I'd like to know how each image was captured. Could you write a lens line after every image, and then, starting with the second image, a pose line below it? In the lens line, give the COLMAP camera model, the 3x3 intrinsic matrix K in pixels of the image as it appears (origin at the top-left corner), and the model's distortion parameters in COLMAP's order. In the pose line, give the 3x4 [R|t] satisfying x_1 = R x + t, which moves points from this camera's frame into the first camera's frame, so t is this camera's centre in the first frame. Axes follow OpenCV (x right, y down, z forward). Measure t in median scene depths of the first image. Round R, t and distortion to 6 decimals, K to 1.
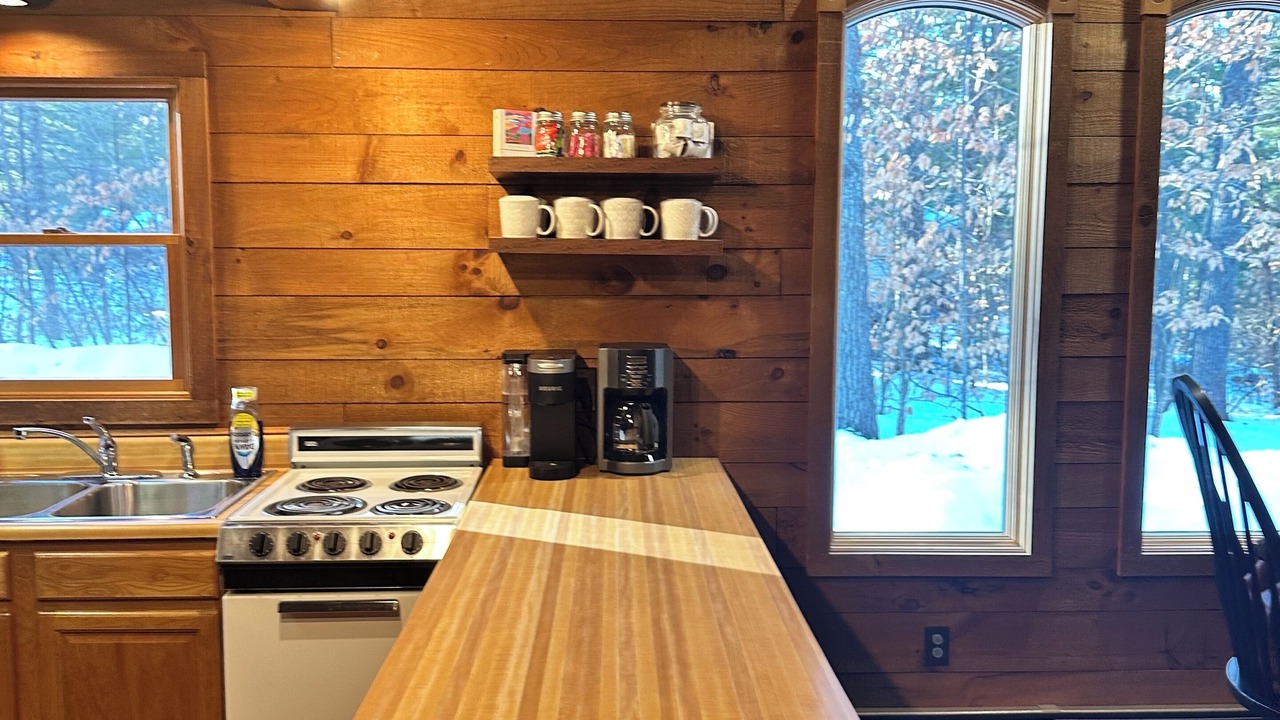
lens RADIAL K [[1177.4, 0, 629.2], [0, 1177.4, 371.7], [0, 0, 1]] dist [0.081722, 0.000000]
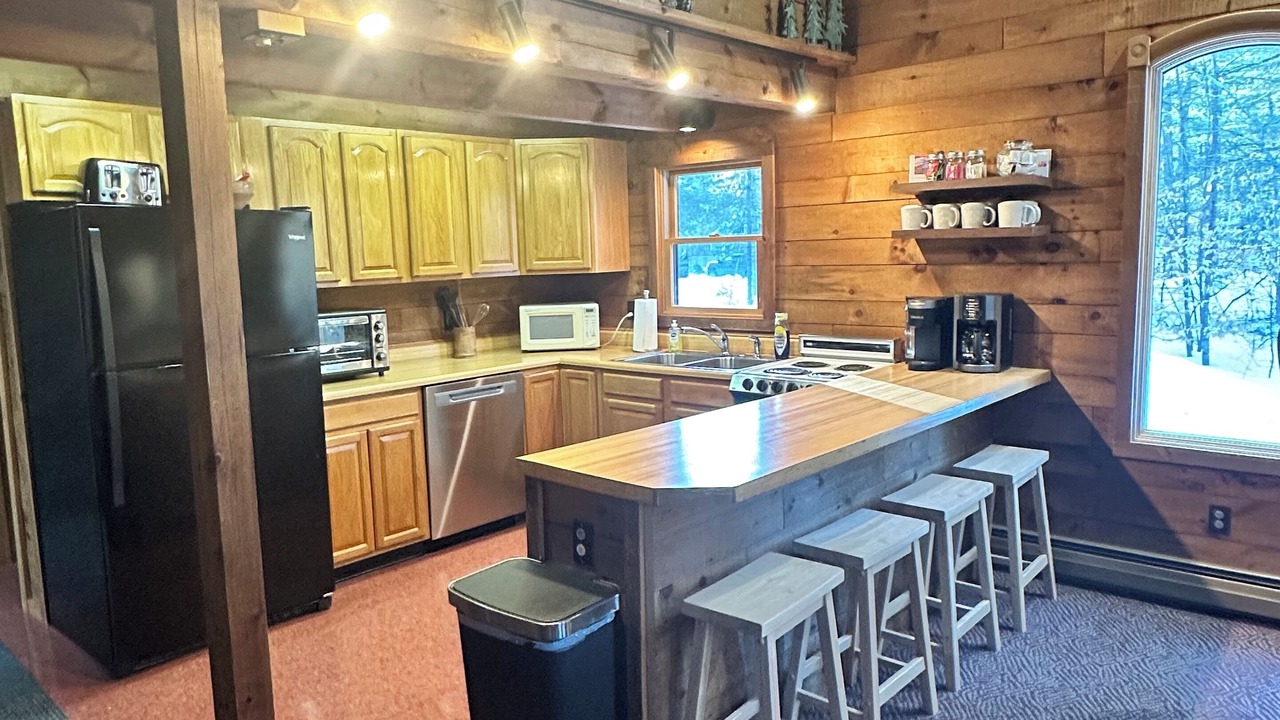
lens RADIAL K [[871.8, 0, 638.9], [0, 871.8, 356.5], [0, 0, 1]] dist [-0.002873, -0.001009]
pose [[0.728099, 0.061101, -0.682743, 0.471158], [-0.041859, 0.998124, 0.044685, 0.029199], [0.684193, -0.003956, 0.729291, -0.191435]]
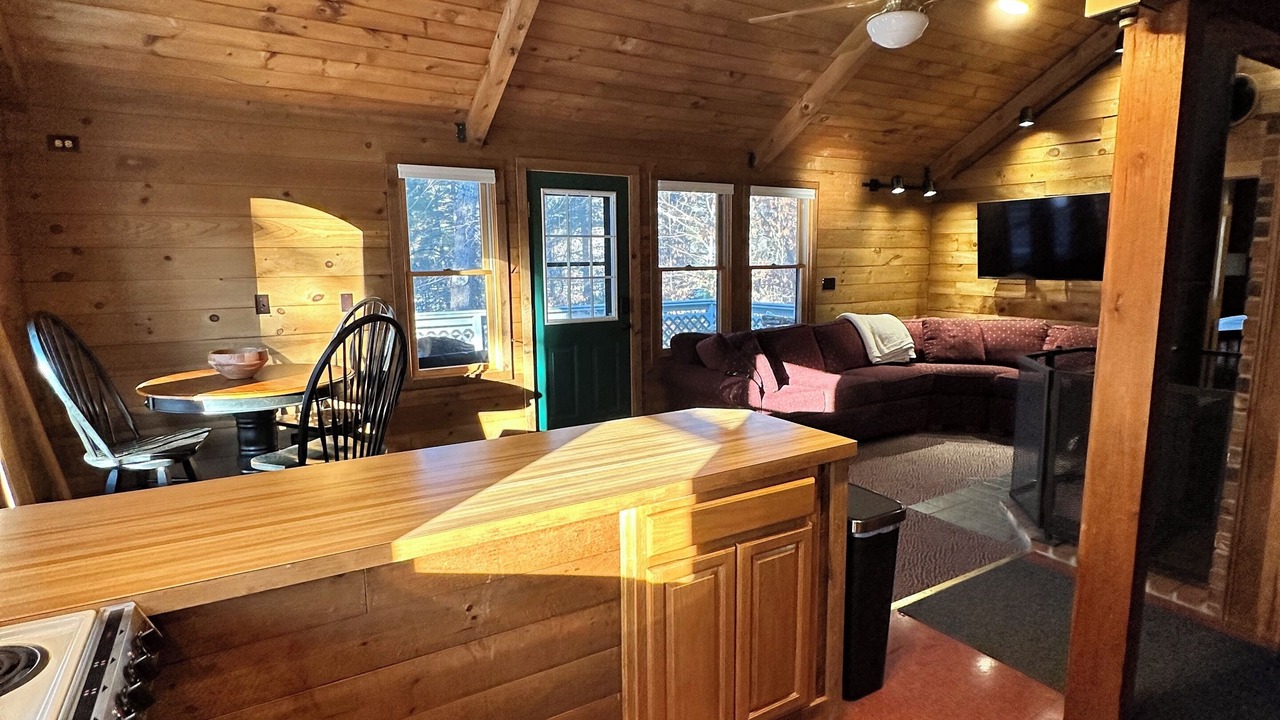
lens RADIAL K [[668.8, 0, 636.8], [0, 668.8, 358.0], [0, 0, 1]] dist [-0.002240, -0.000232]
pose [[-0.485912, -0.127983, 0.864586, -0.530145], [0.096691, 0.975277, 0.198710, -0.066217], [-0.868643, 0.180154, -0.461524, 0.724175]]
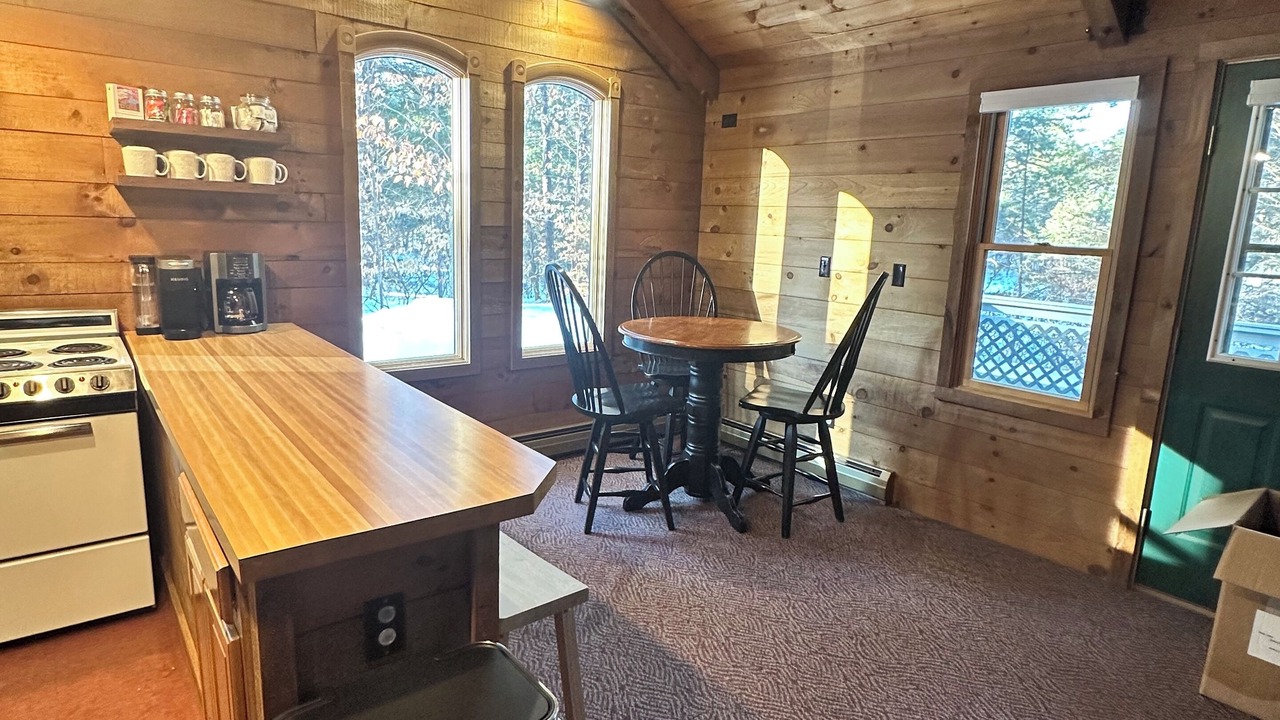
lens RADIAL K [[727.6, 0, 650.1], [0, 727.6, 356.3], [0, 0, 1]] dist [-0.002612, -0.000295]
pose [[0.792573, -0.086340, 0.603634, -0.147634], [0.027475, 0.993976, 0.106098, 0.027947], [-0.609158, -0.067505, 0.790170, -0.101824]]
